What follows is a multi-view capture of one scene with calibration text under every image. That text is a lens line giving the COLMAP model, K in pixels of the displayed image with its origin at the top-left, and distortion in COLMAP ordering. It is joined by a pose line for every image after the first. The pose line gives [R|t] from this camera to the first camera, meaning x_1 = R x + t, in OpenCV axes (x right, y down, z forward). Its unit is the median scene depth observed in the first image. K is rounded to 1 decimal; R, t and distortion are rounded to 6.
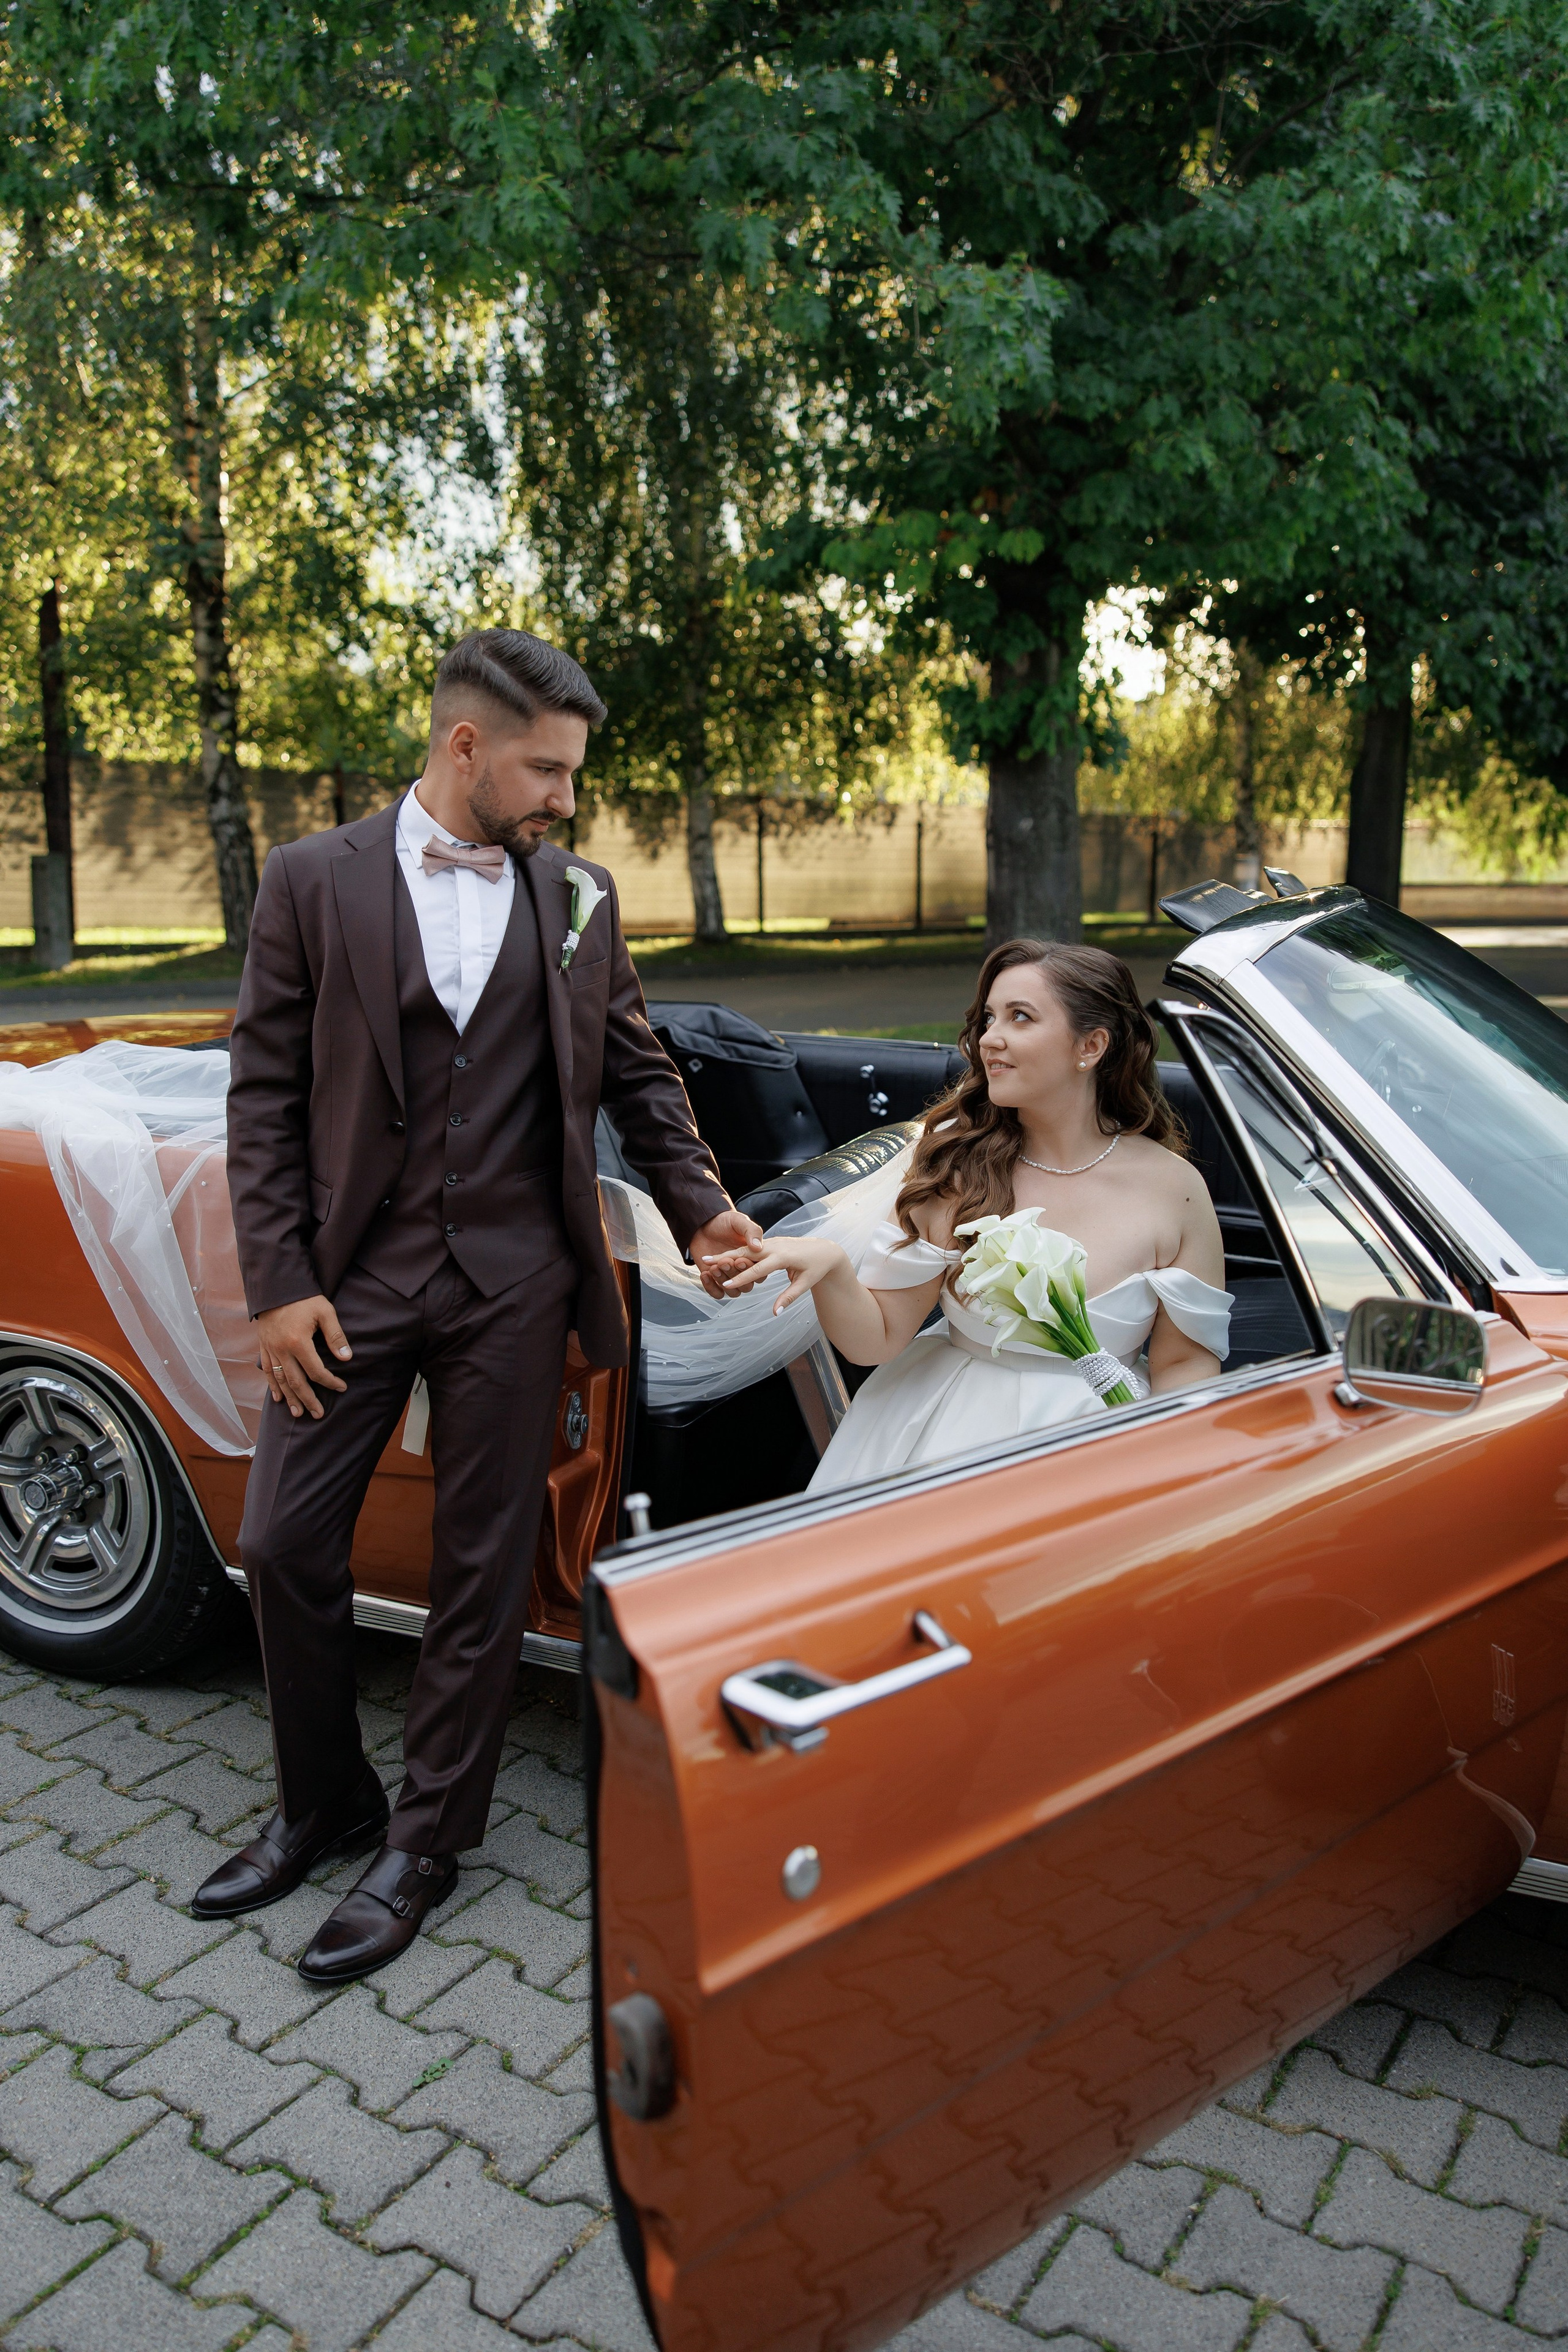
lens RADIAL K [[1875.1, 0, 784.0], [0, 1875.1, 1176.0], [0, 0, 1]] dist [0.009318, -0.007799]
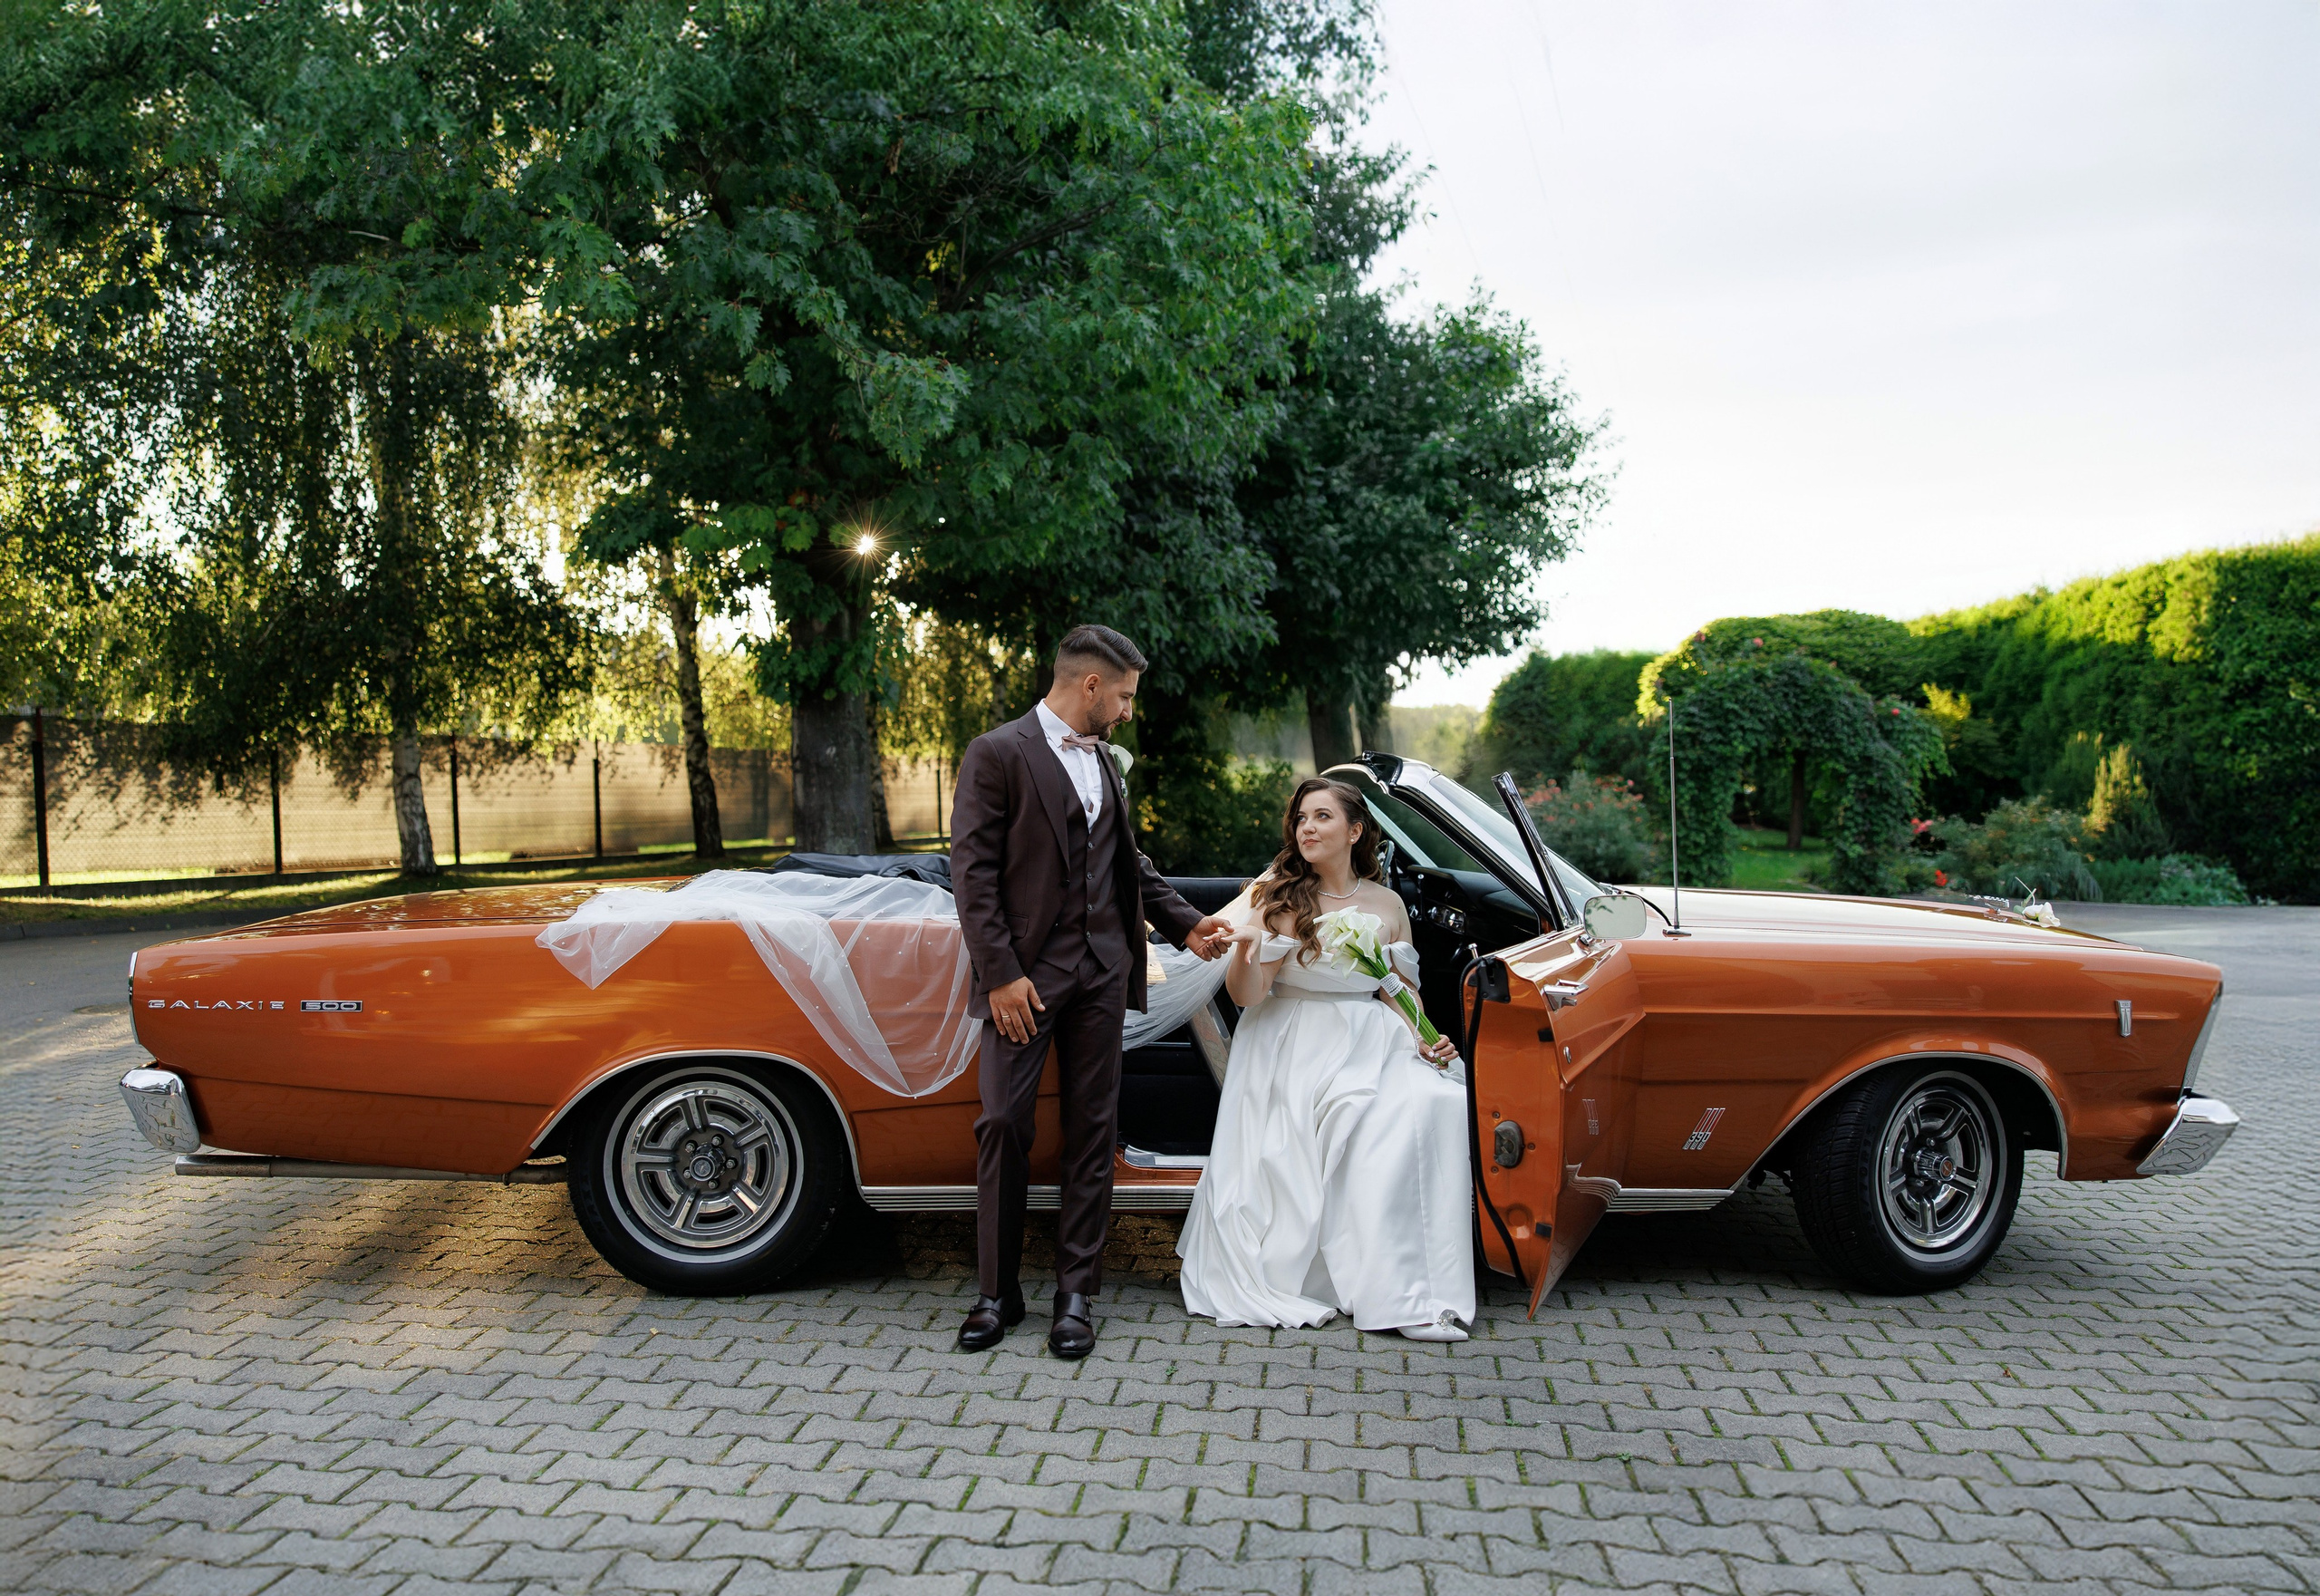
lens RADIAL K [[1868.9, 0, 1160.0], [0, 1868.9, 798.0], [0, 0, 1]] dist [0.003475, -0.000430]
pose [[0.895985, -0.027393, 0.443239, -0.170515], [0.101615, 0.984262, -0.144580, 0.031032], [-0.432303, 0.174581, 0.884667, -0.126700]]
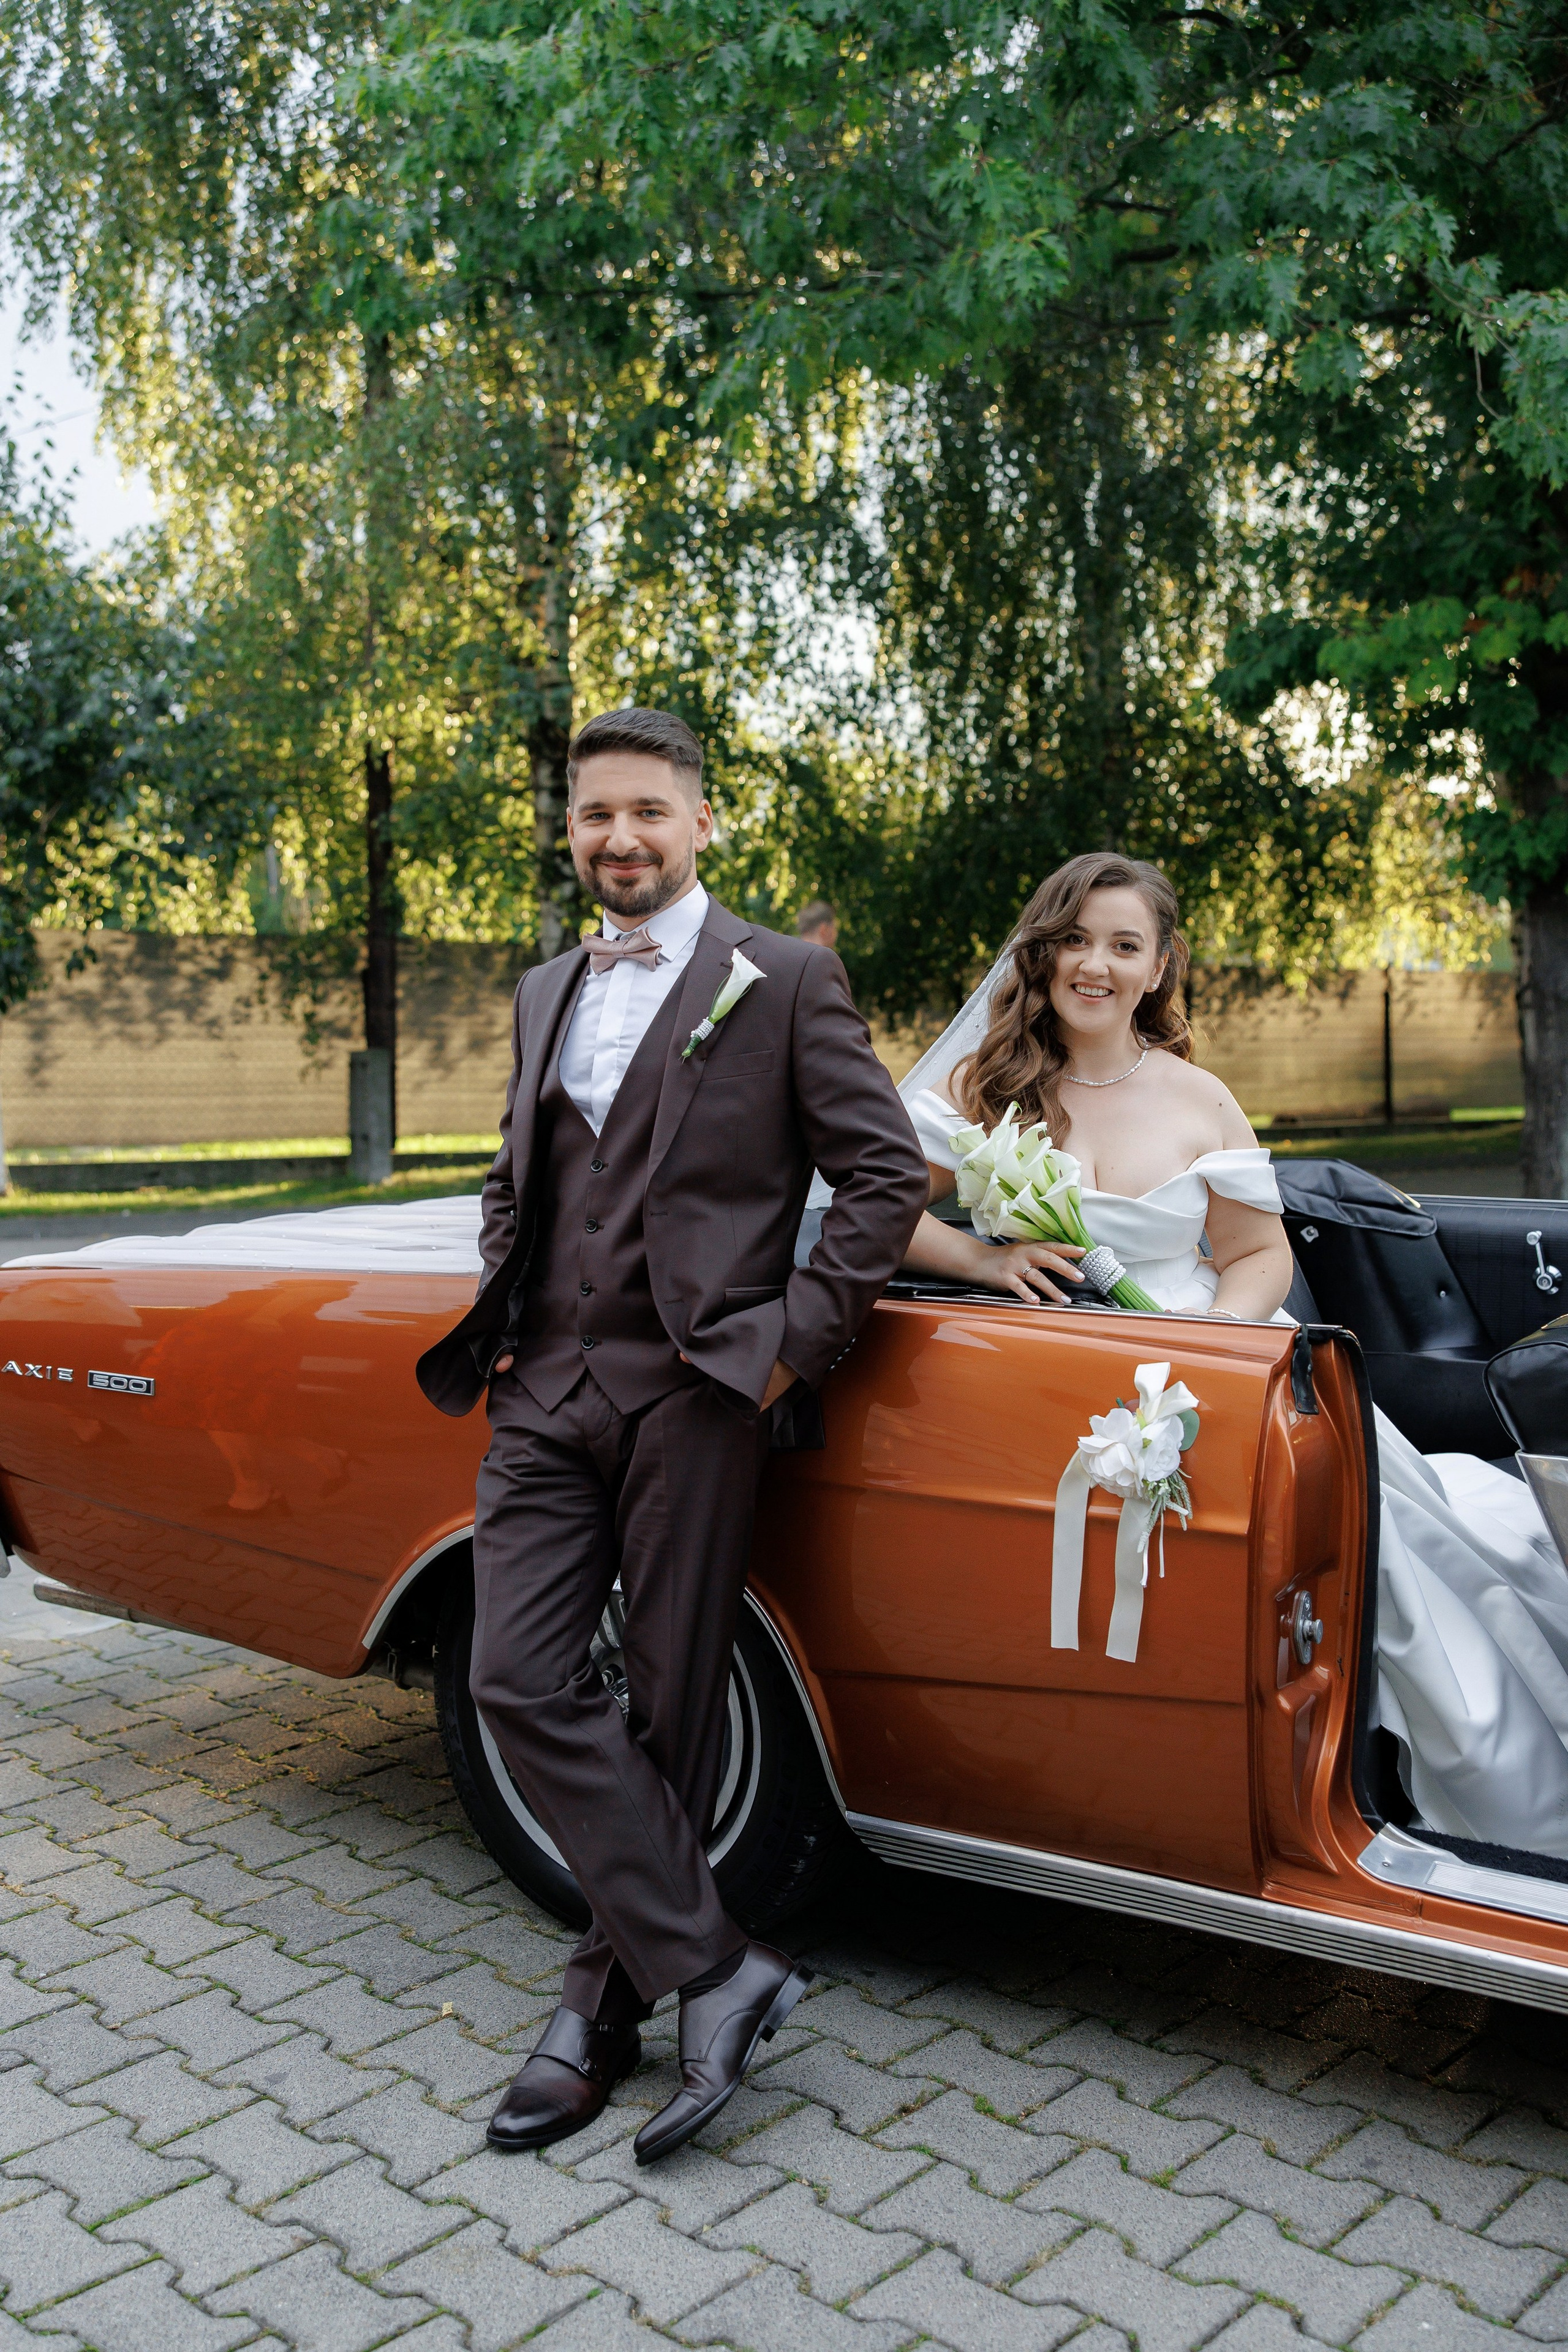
lens RADIAL K [[2325.6, 0, 749.7], [0, 2325.6, 1184.9], [0, 0, 1]] dist [0.013571, 0.007209]
pose [[0.984496, -0.013793, -0.174863, -0.033432], [-0.006333, 0.993458, -0.114020, 0.011115], [0.175292, 0.113360, 0.977968, -0.009145]]
